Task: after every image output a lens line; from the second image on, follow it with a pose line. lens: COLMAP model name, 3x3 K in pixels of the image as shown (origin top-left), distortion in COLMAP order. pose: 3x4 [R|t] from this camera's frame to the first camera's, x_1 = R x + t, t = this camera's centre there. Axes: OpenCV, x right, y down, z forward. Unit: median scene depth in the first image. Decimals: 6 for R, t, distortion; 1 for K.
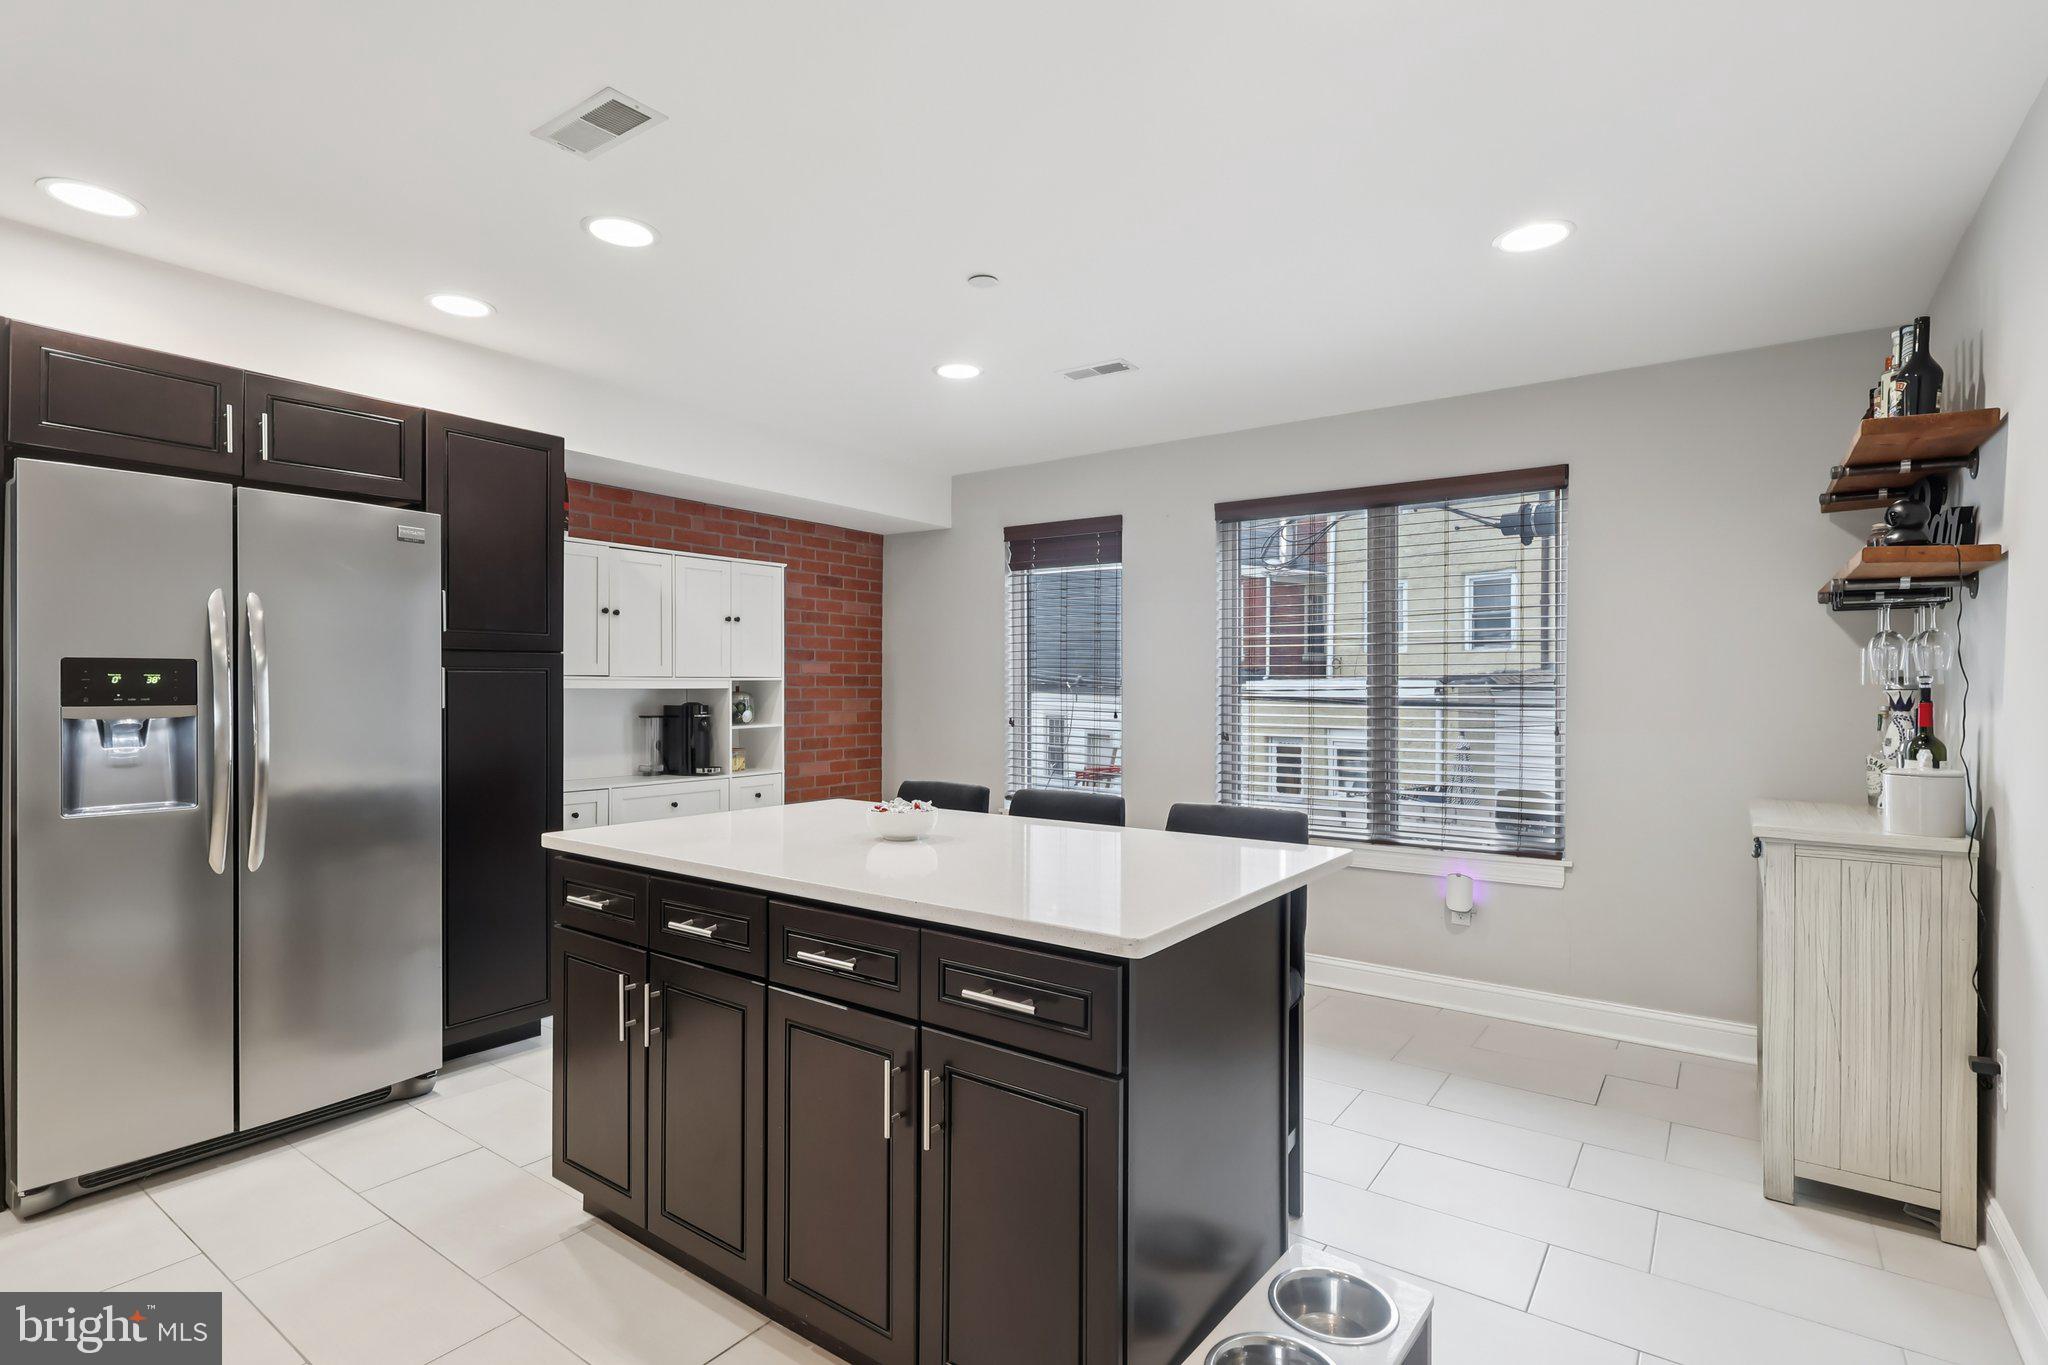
lens RADIAL K [[988.6, 0, 1021.7], [0, 988.6, 682.8], [0, 0, 1]] dist [0.006710, 0.000946]
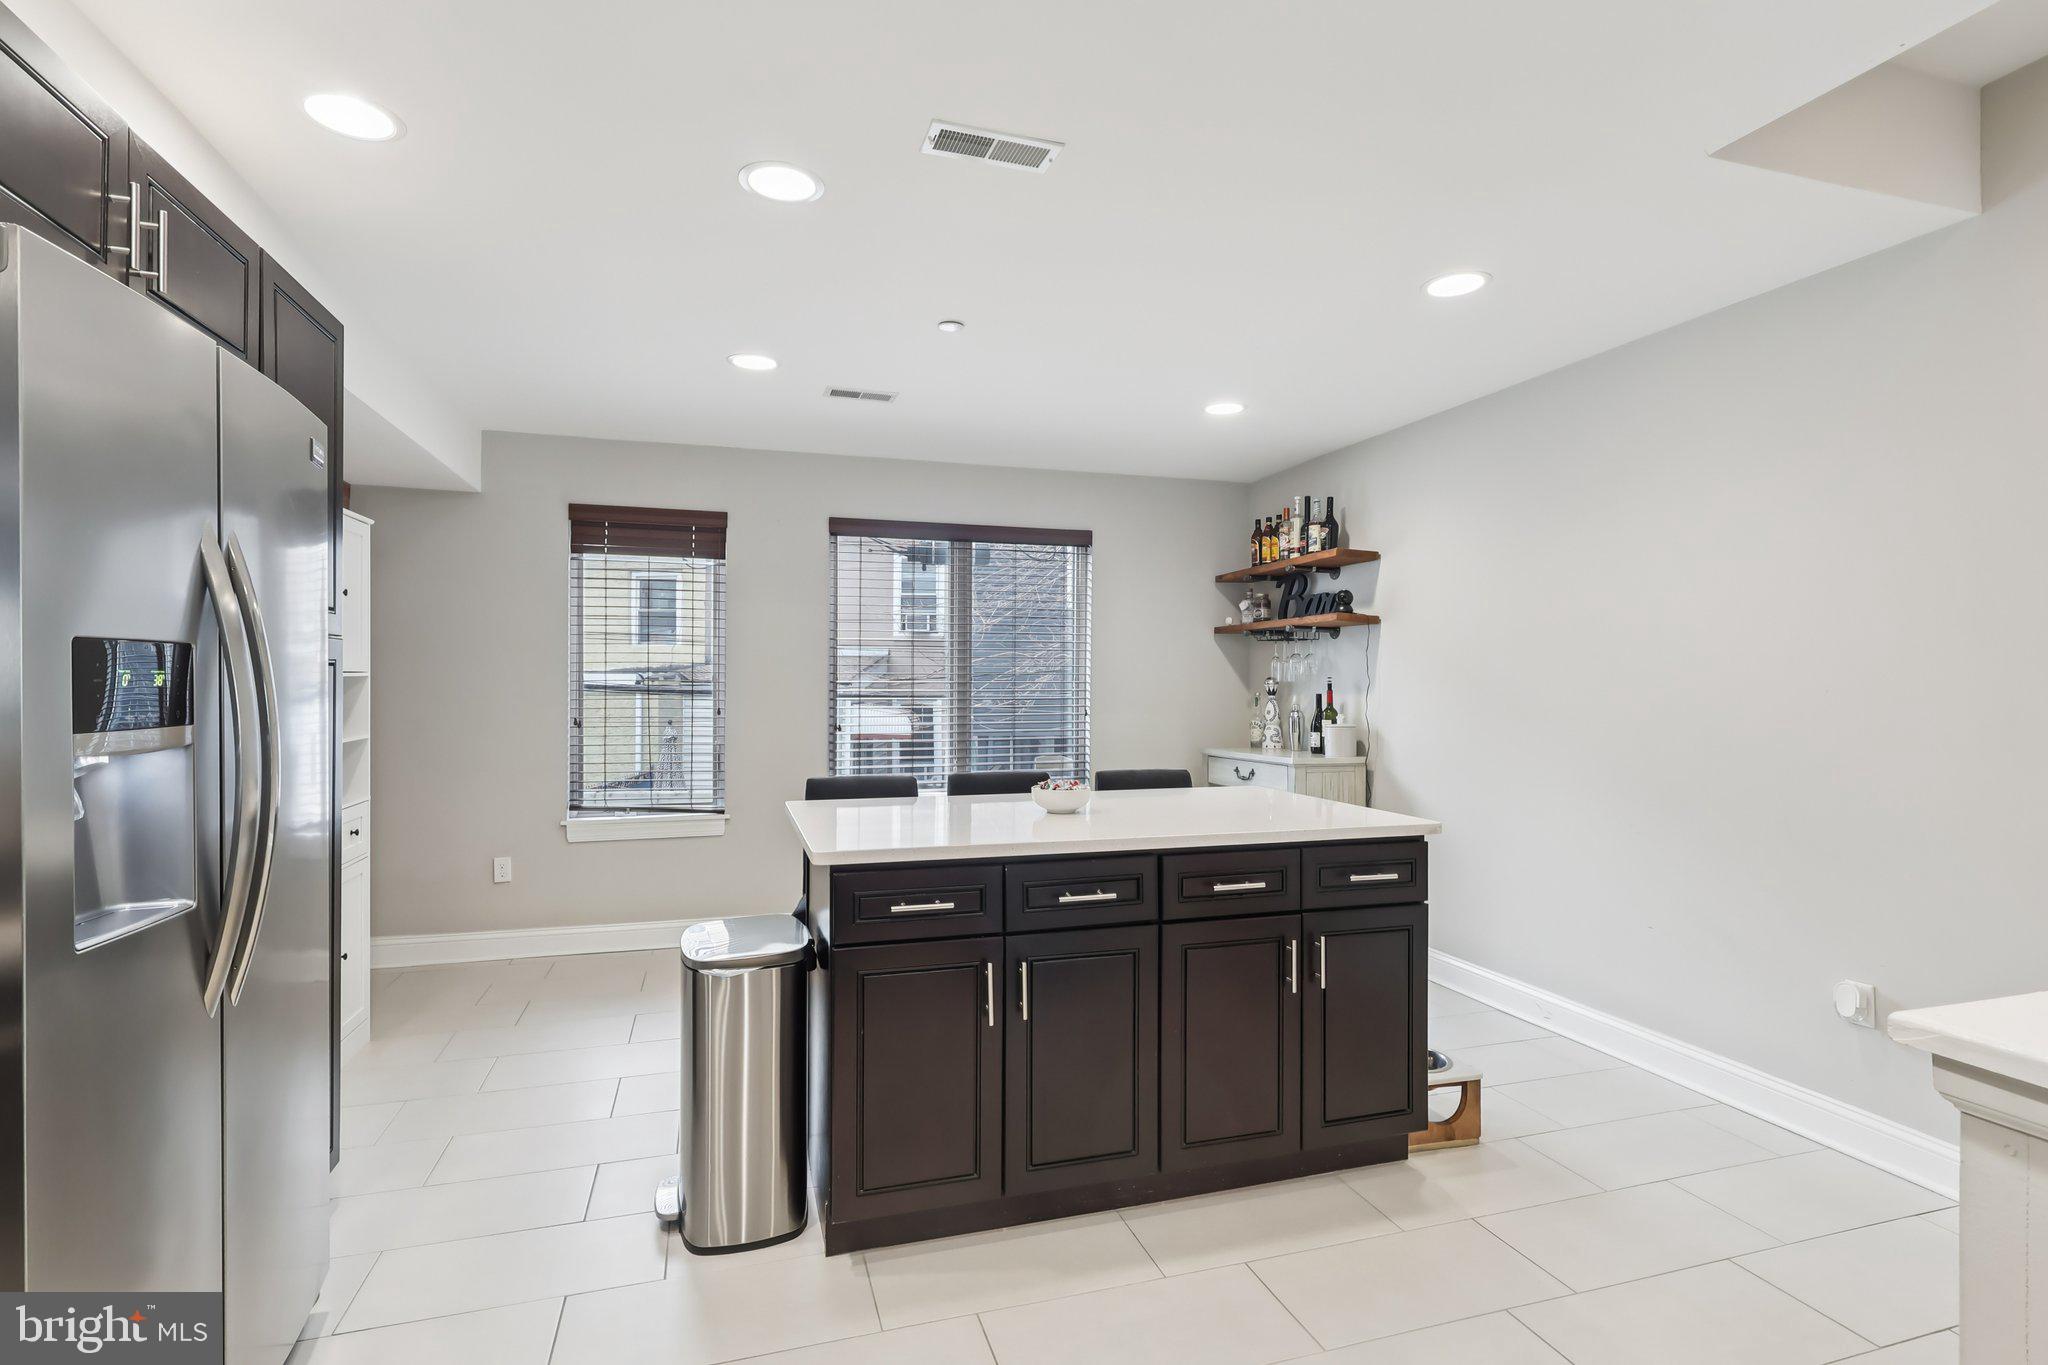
lens RADIAL K [[988.6, 0, 1020.6], [0, 988.6, 683.9], [0, 0, 1]] dist [0.006710, 0.000946]
pose [[0.602124, -0.004012, 0.798392, -0.693505], [-0.003298, 0.999966, 0.007512, -0.004496], [-0.798395, -0.007156, 0.602091, 0.201386]]
